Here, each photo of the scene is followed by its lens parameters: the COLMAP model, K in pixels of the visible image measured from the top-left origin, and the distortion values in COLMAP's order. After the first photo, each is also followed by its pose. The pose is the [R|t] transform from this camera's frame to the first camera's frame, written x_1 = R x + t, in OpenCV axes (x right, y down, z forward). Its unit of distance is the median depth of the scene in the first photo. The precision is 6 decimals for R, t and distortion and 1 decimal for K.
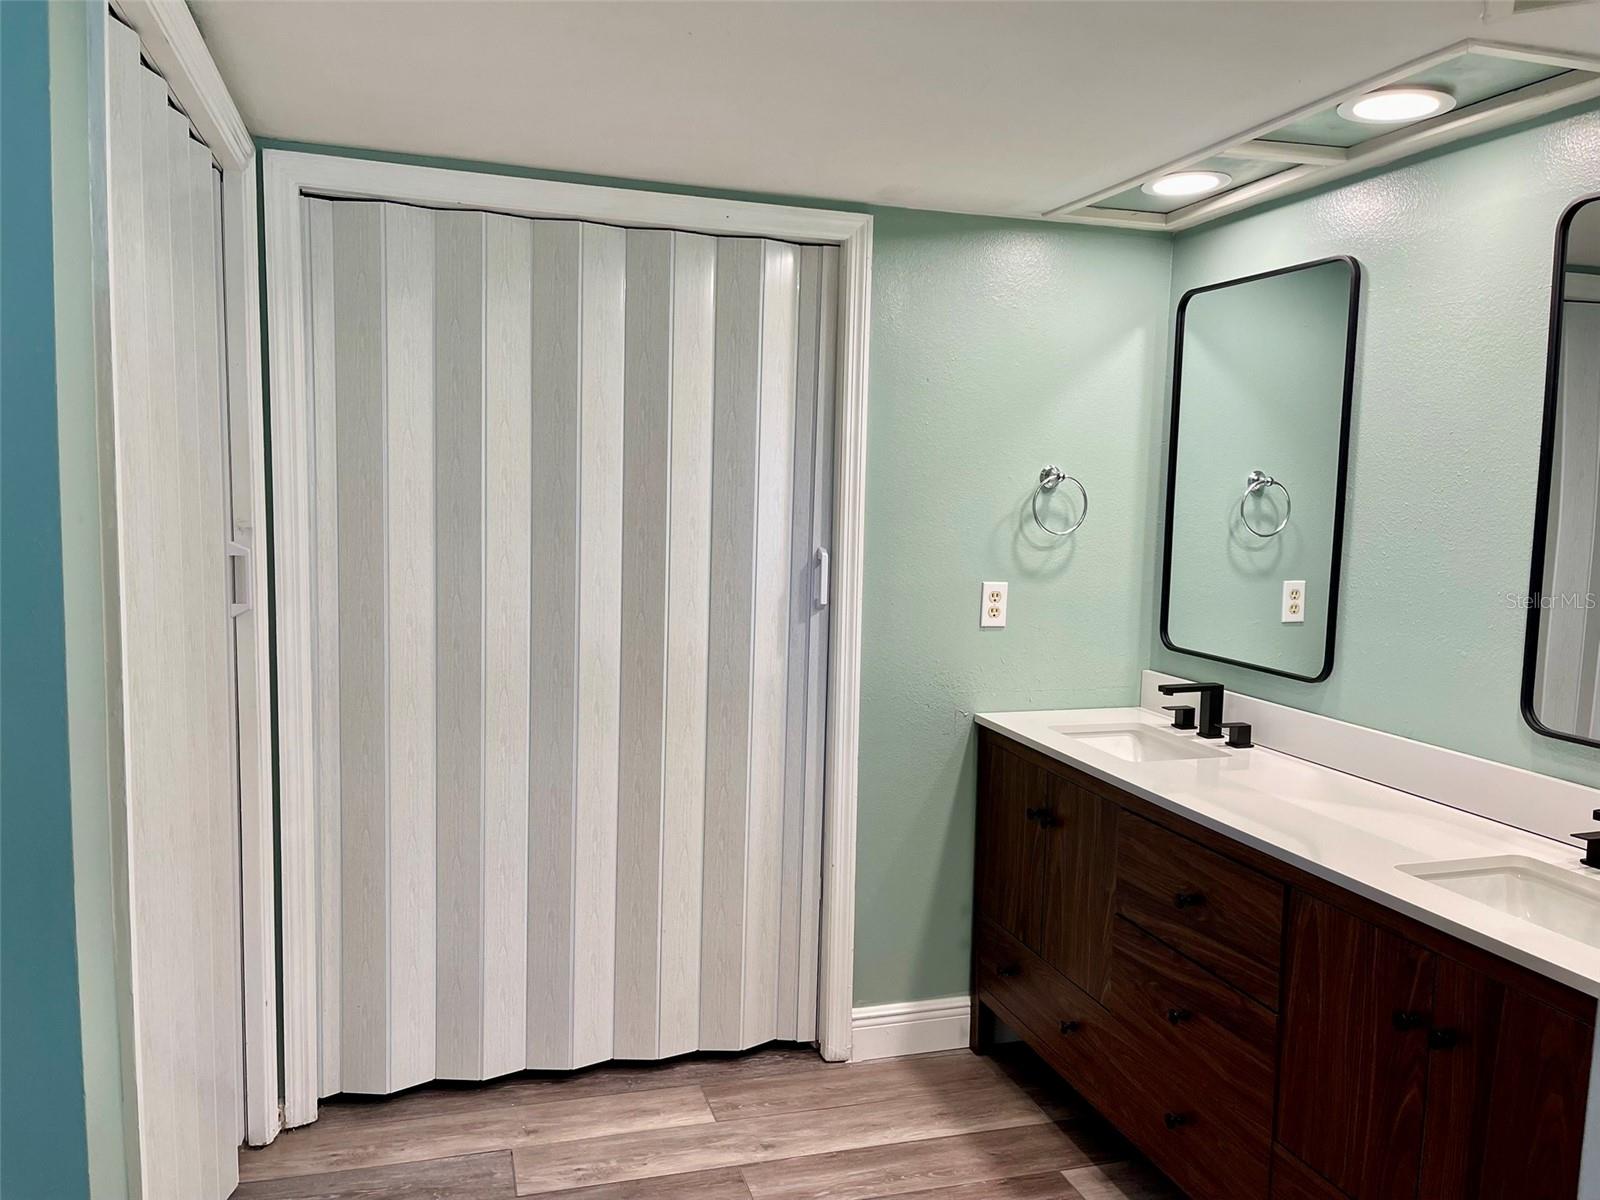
lens RADIAL K [[1186.6, 0, 780.4], [0, 1186.6, 604.1], [0, 0, 1]] dist [0.034528, -0.045467]
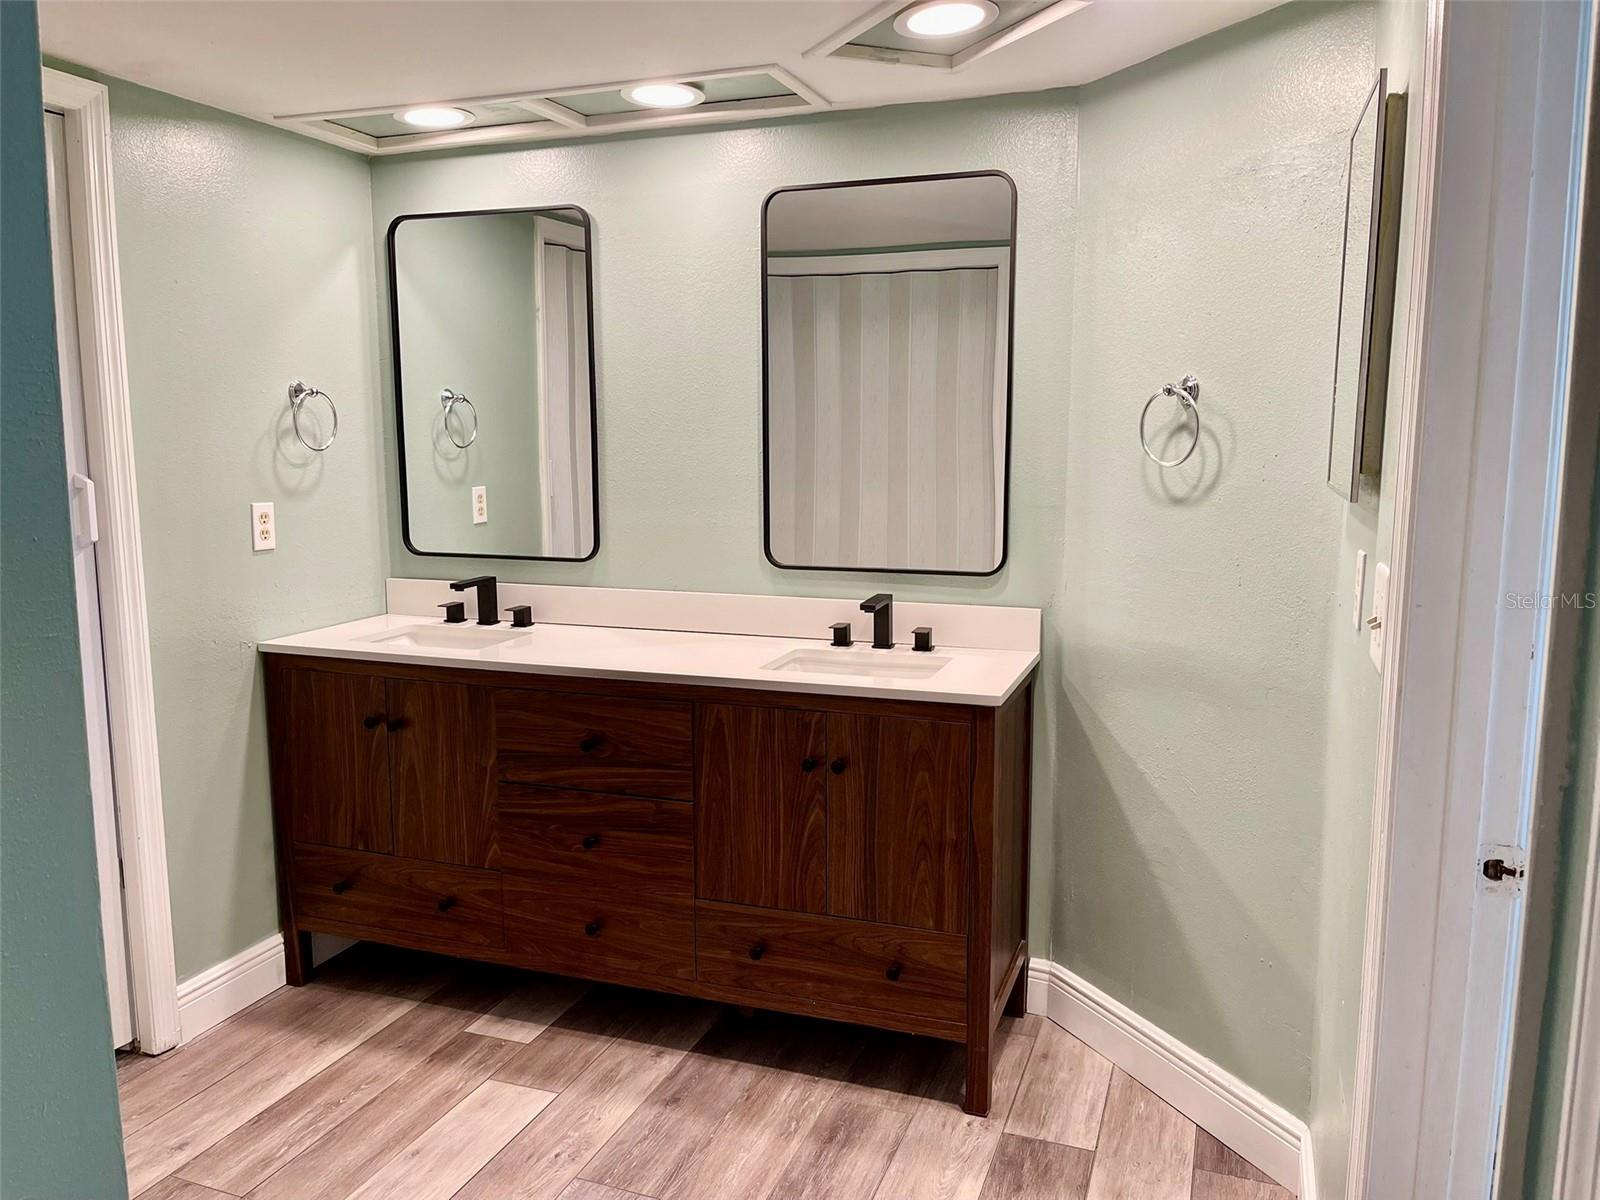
lens RADIAL K [[1186.6, 0, 780.4], [0, 1186.6, 604.1], [0, 0, 1]] dist [0.034528, -0.045467]
pose [[0.613696, -0.138250, 0.777345, -0.355941], [0.096559, 0.990302, 0.099893, 0.007185], [-0.783616, 0.013756, 0.621093, 0.085671]]
